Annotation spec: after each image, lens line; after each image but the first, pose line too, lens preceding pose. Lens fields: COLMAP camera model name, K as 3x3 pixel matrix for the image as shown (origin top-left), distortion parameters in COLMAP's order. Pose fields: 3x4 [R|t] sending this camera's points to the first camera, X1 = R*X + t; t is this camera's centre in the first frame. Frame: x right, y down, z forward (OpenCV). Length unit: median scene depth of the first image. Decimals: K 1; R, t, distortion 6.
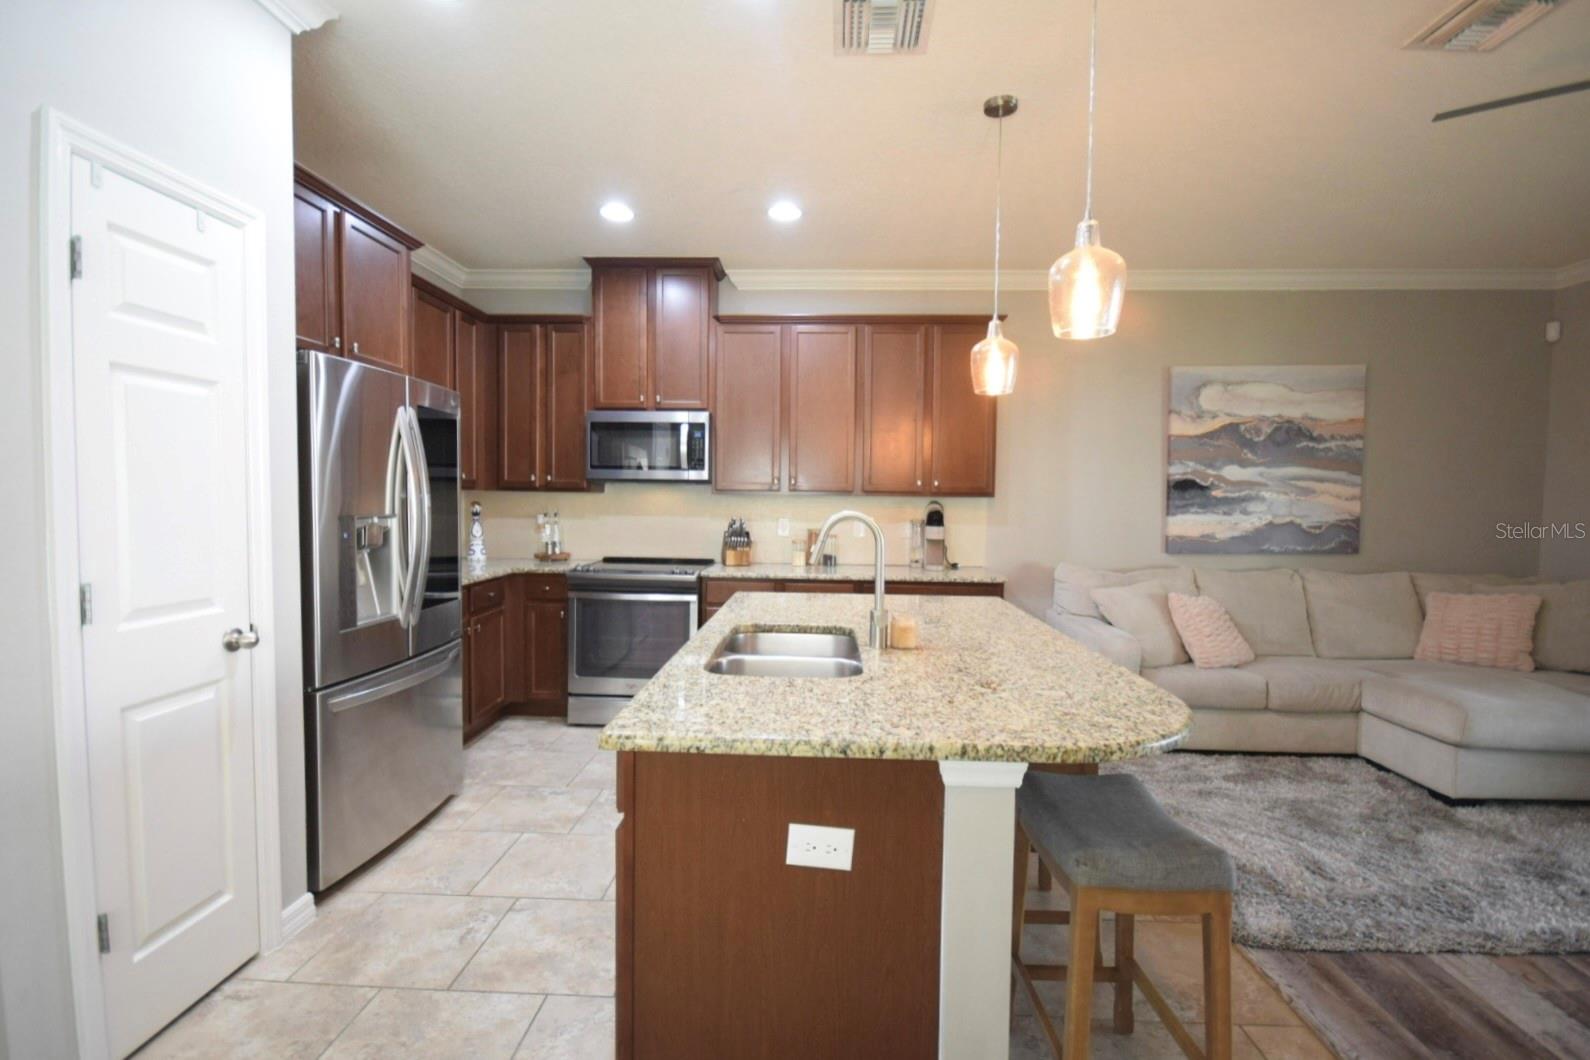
lens RADIAL K [[717.7, 0, 797.8], [0, 717.7, 529.5], [0, 0, 1]] dist [0.014759, -0.014008]
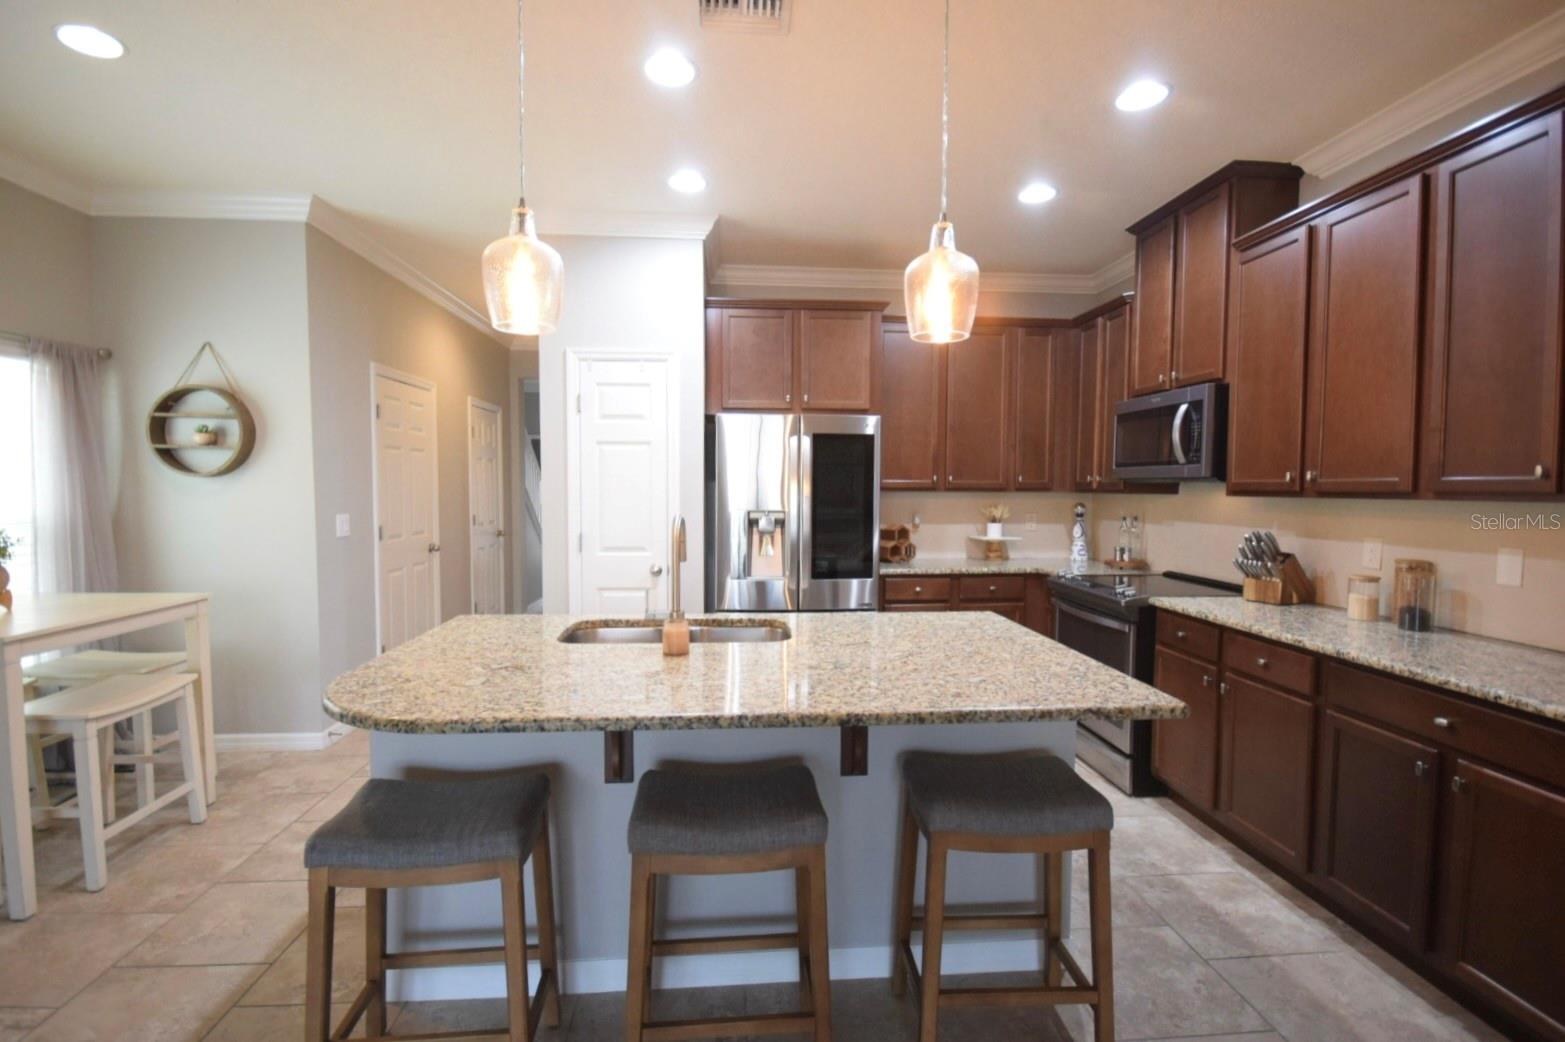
lens RADIAL K [[712.3, 0, 780.9], [0, 712.3, 523.0], [0, 0, 1]] dist [0.003331, -0.008661]
pose [[0.119814, 0.038976, -0.992031, 0.525969], [-0.047319, 0.998318, 0.033508, -0.025174], [0.991668, 0.042927, 0.121457, 0.473281]]
